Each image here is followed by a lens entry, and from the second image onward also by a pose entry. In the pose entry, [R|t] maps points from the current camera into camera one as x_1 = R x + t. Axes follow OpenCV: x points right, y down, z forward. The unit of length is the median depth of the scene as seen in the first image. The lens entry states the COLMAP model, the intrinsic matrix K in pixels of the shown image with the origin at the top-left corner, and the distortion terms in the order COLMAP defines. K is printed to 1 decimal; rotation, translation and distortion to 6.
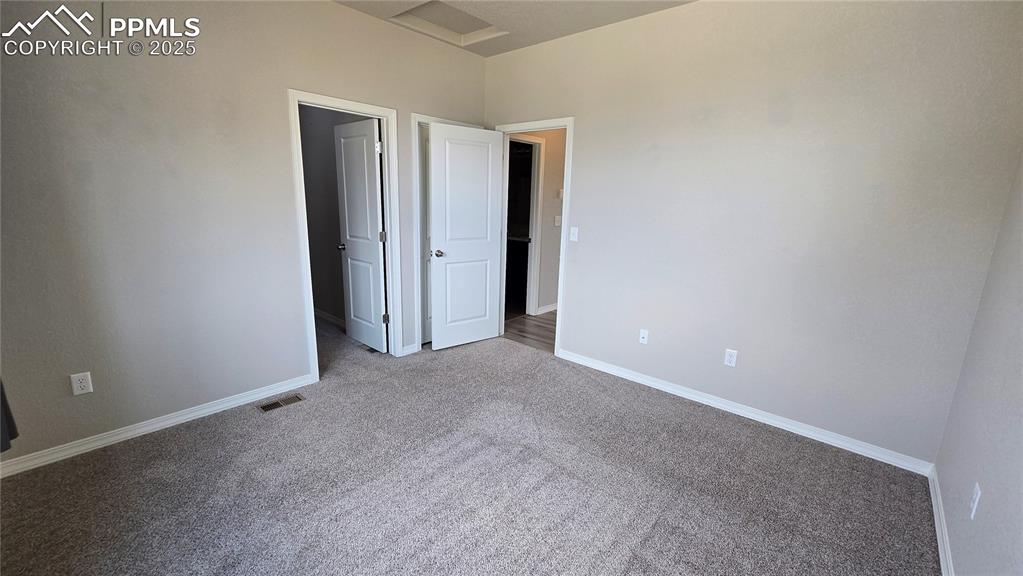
lens RADIAL K [[421.1, 0, 511.3], [0, 421.1, 289.7], [0, 0, 1]] dist [-0.003300, 0.000346]
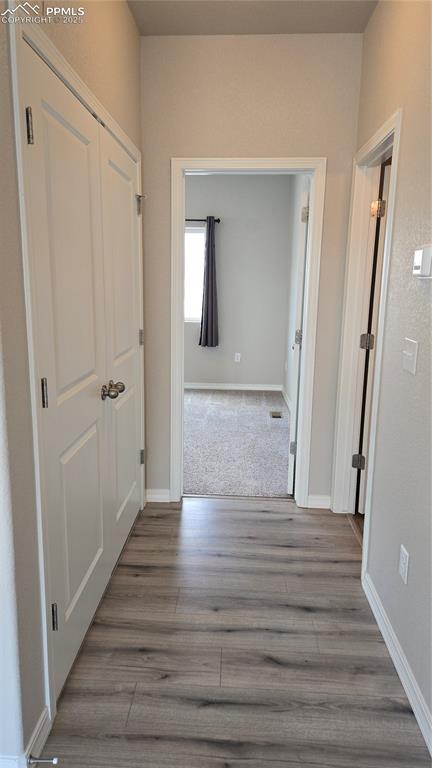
lens RADIAL K [[509.5, 0, 216.0], [0, 509.5, 384.0], [0, 0, 1]] dist [0.075684, -0.063382]
pose [[-0.774558, 0.085744, -0.626664, 0.802676], [-0.175293, 0.922859, 0.342933, -0.446981], [0.607727, 0.375471, -0.699778, 2.164920]]
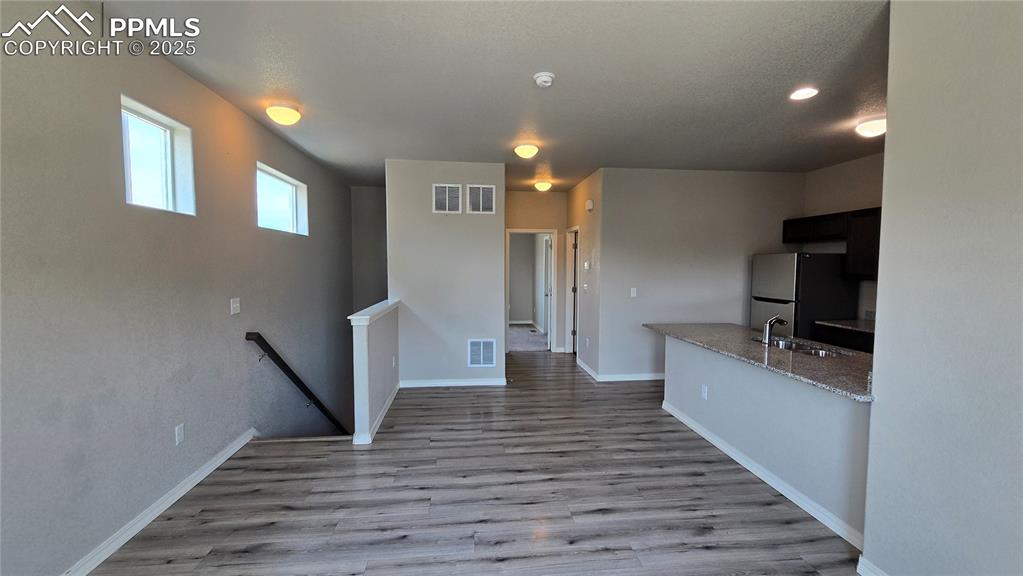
lens RADIAL K [[421.1, 0, 511.3], [0, 421.1, 289.7], [0, 0, 1]] dist [-0.003300, 0.000346]
pose [[-0.669840, 0.010736, -0.742428, 1.991579], [-0.186621, 0.965363, 0.182335, -0.604651], [0.718670, 0.260688, -0.644635, 2.920682]]
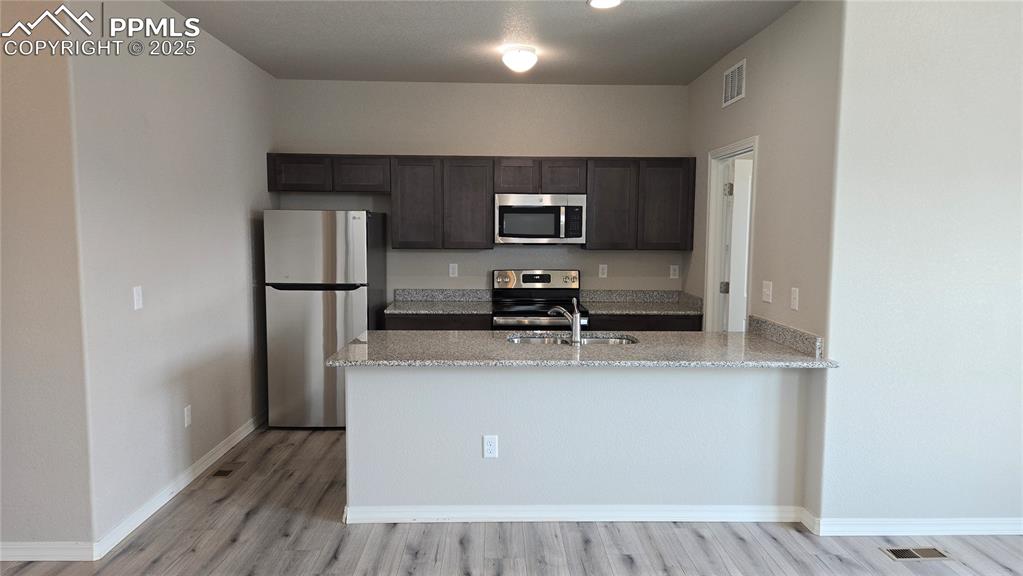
lens RADIAL K [[678.6, 0, 508.9], [0, 678.6, 296.4], [0, 0, 1]] dist [0.075684, -0.063382]
pose [[0.680693, 0.045411, -0.731160, 1.558346], [-0.147095, 0.986222, -0.075689, -0.359345], [0.717649, 0.159071, 0.677994, 1.749275]]
